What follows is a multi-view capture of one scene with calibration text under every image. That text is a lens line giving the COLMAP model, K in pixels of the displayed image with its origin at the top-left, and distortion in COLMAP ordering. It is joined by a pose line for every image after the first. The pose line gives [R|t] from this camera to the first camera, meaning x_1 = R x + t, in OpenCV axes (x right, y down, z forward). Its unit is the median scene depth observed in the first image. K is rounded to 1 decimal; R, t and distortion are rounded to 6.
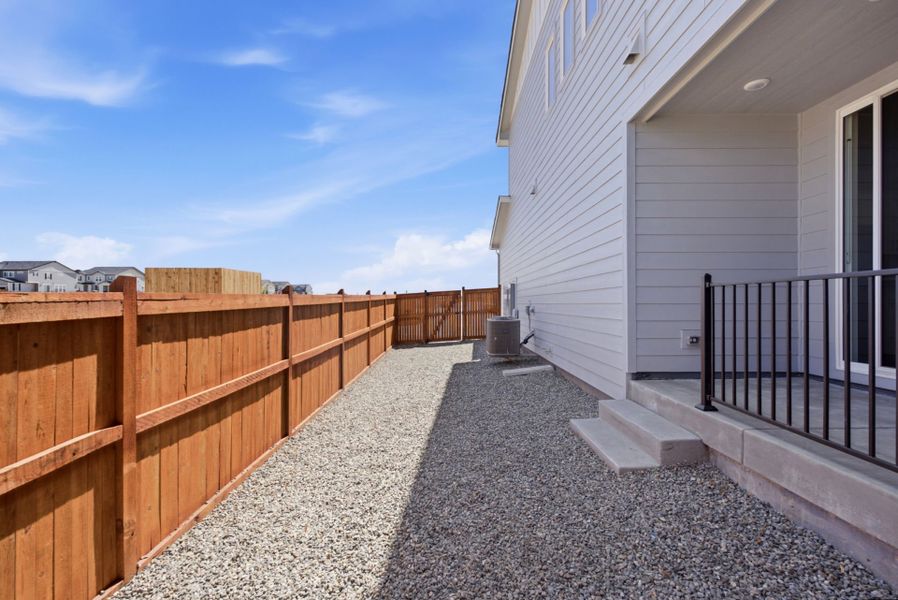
lens RADIAL K [[401.9, 0, 446.4], [0, 401.9, 301.4], [0, 0, 1]] dist [0.001836, -0.000845]
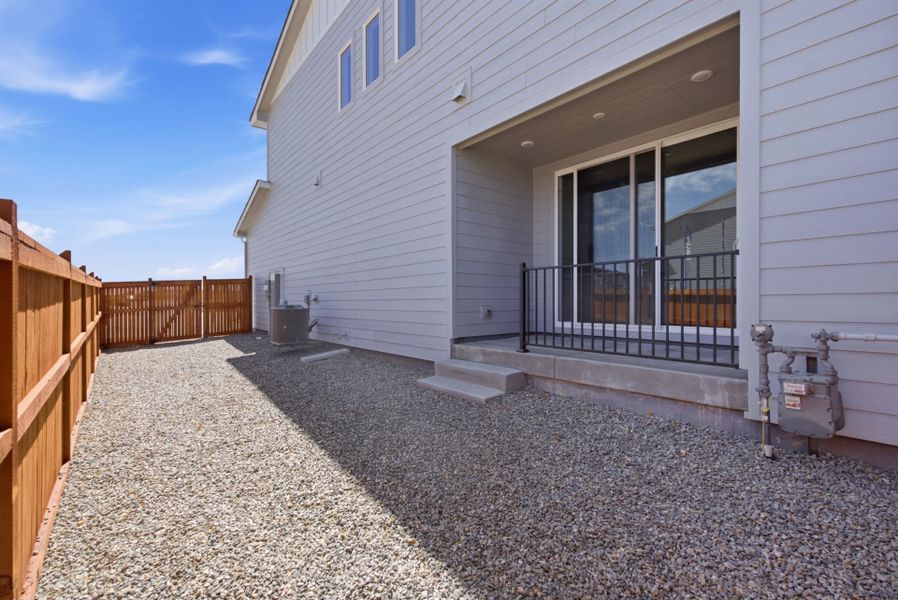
lens RADIAL K [[401.9, 0, 440.5], [0, 401.9, 300.8], [0, 0, 1]] dist [0.001836, -0.000845]
pose [[0.765184, 0.004081, 0.643799, -0.434689], [-0.002763, 0.999992, -0.003055, 0.062226], [-0.643806, 0.000559, 0.765188, 0.031636]]
